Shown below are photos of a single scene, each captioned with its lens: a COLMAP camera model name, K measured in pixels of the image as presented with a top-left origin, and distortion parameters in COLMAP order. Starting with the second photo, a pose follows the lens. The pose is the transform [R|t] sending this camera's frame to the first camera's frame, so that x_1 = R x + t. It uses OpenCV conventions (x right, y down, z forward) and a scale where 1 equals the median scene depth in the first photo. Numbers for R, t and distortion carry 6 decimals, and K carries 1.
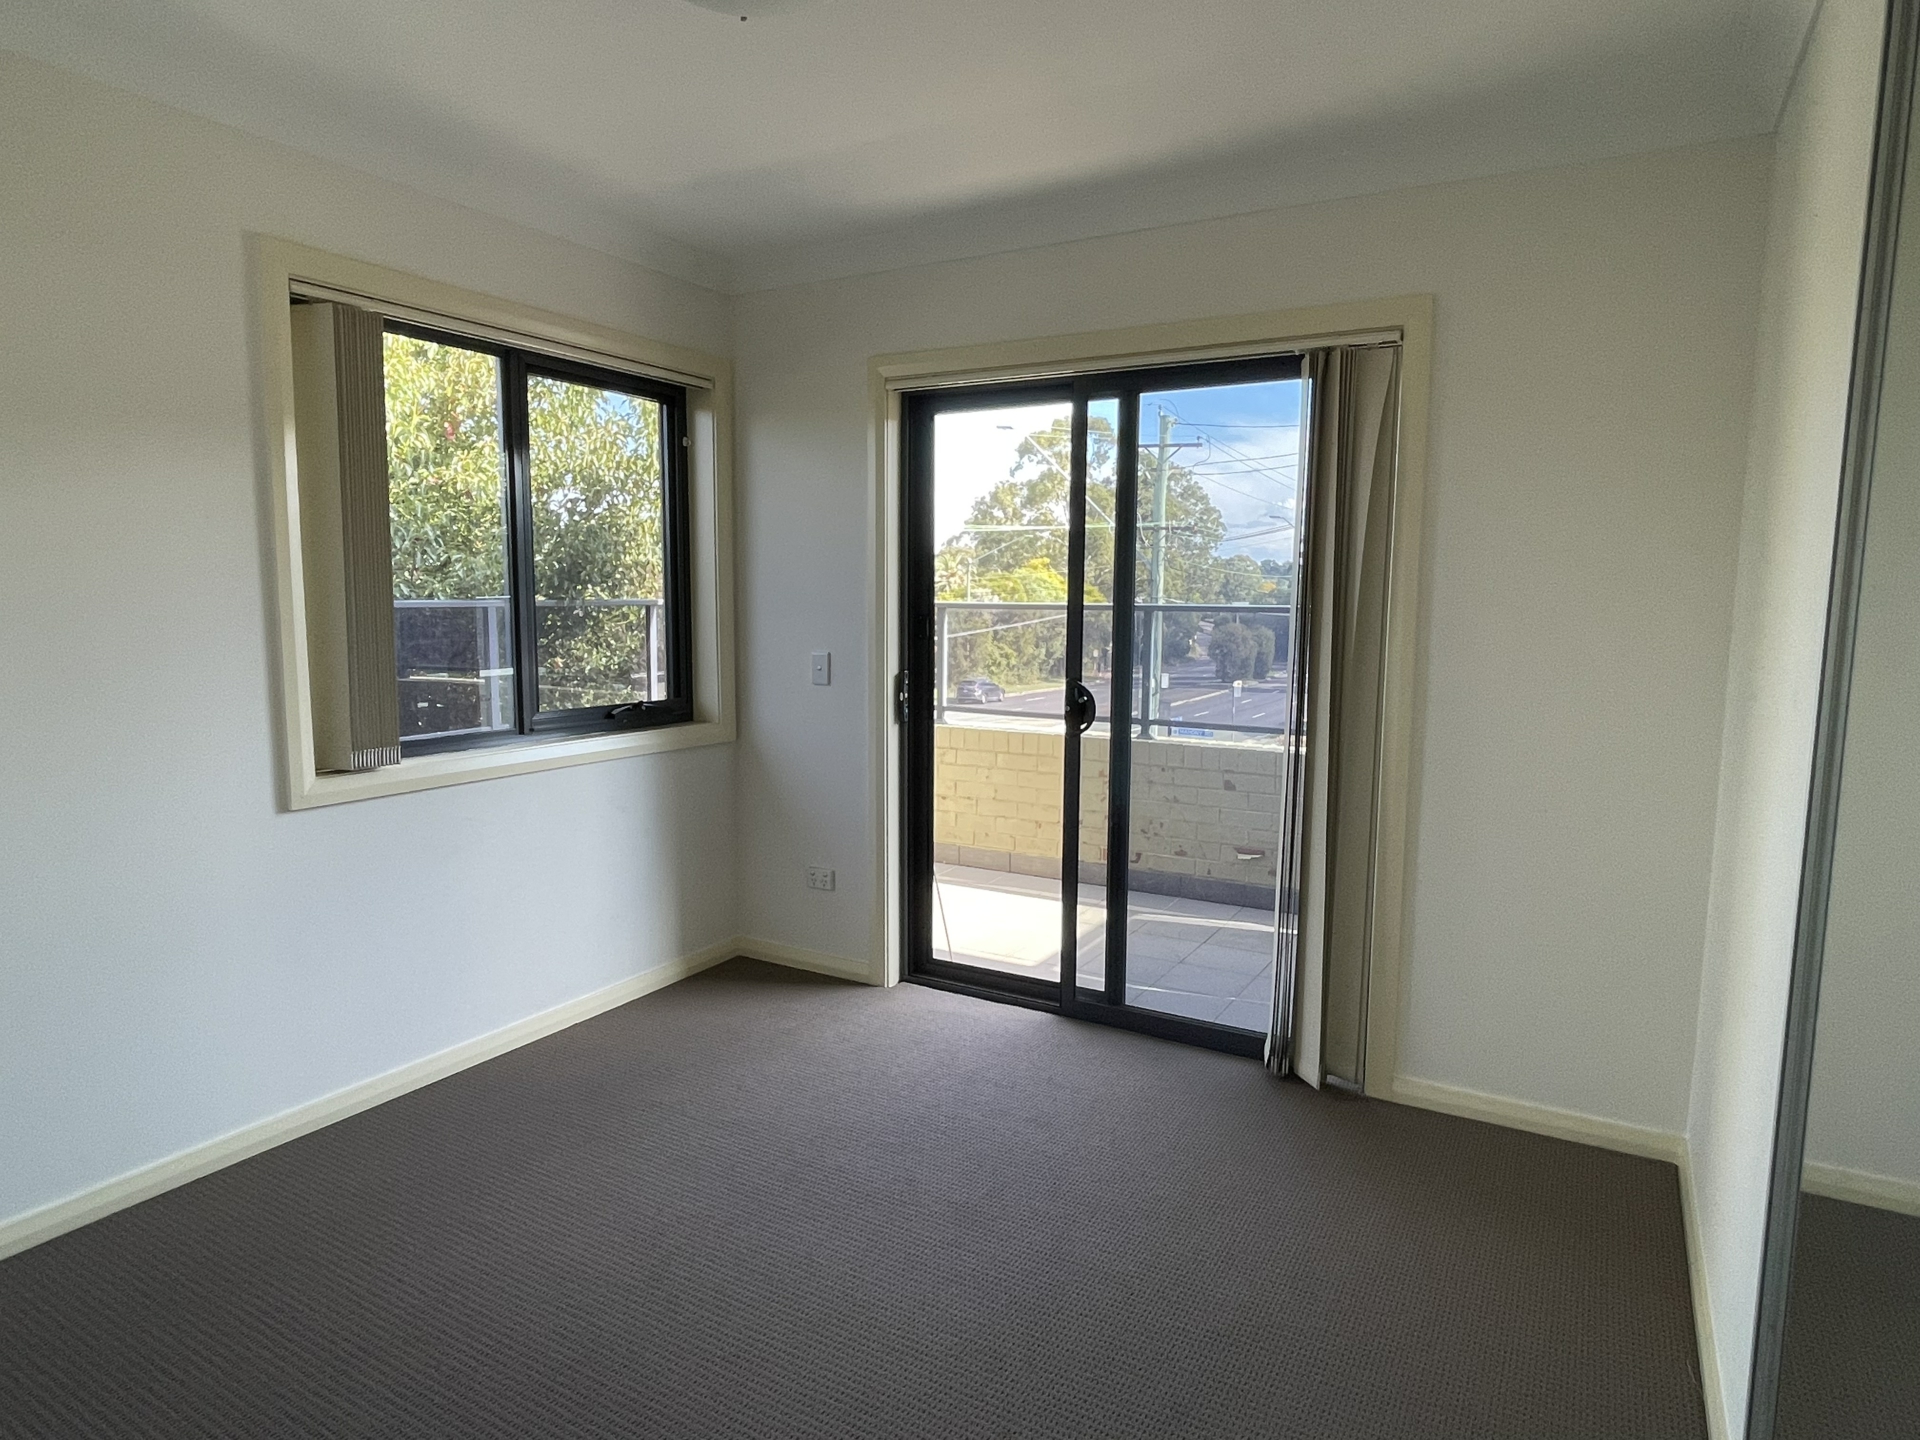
lens RADIAL K [[1123.1, 0, 959.7], [0, 1123.1, 724.1], [0, 0, 1]] dist [0.002651, -0.000057]
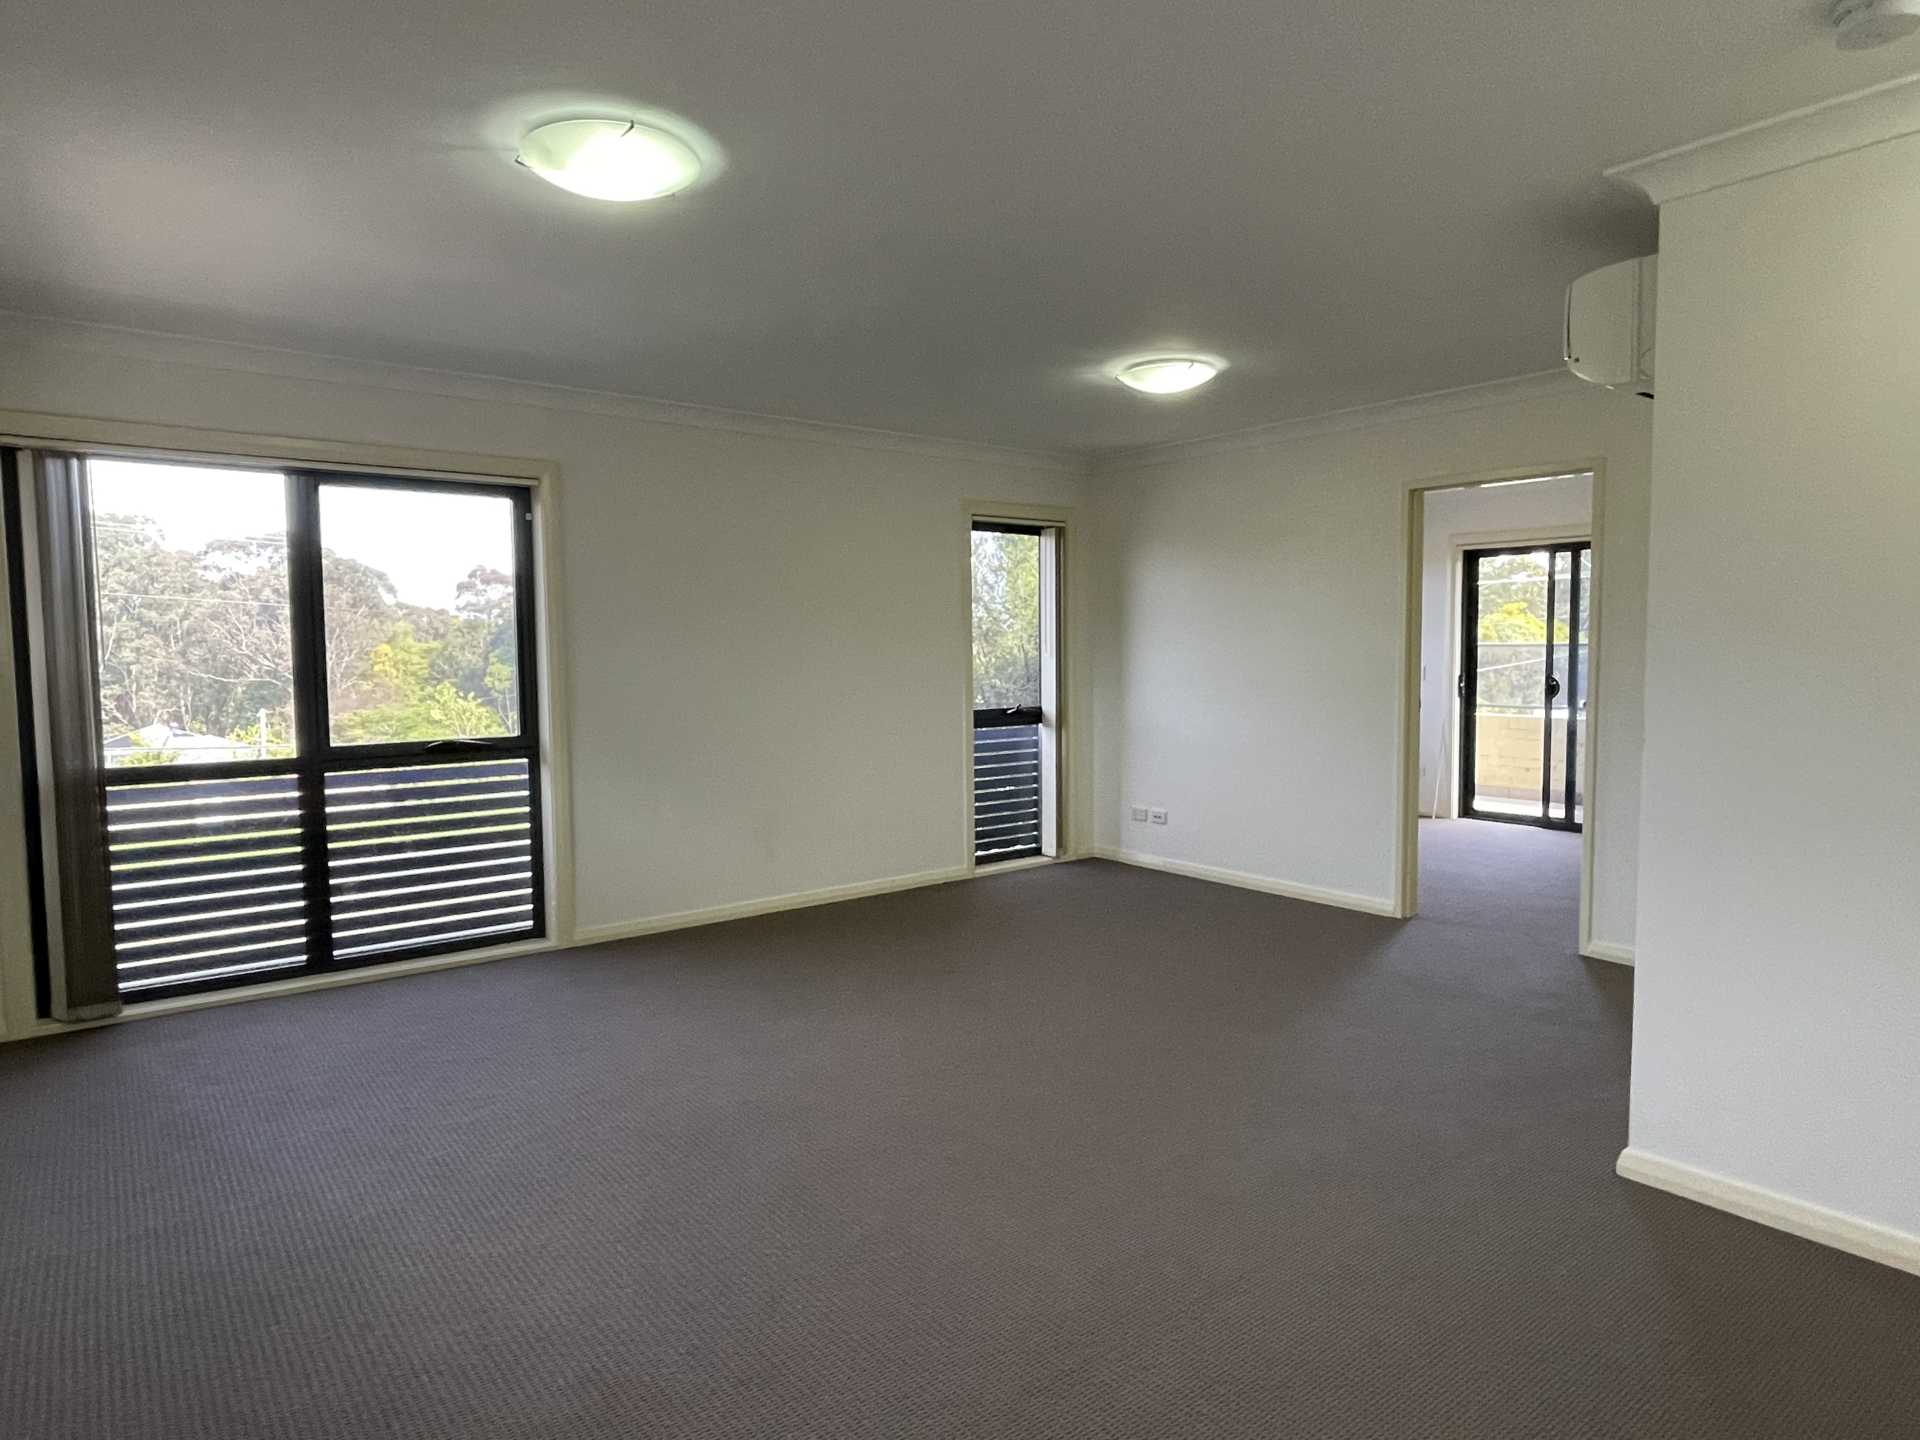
lens RADIAL K [[1123.1, 0, 955.7], [0, 1123.1, 722.1], [0, 0, 1]] dist [0.002651, -0.000057]
pose [[0.925053, 0.008615, -0.379740, -0.097473], [-0.026892, 0.998719, -0.042852, 0.124712], [0.378885, 0.049852, 0.924100, -1.048714]]
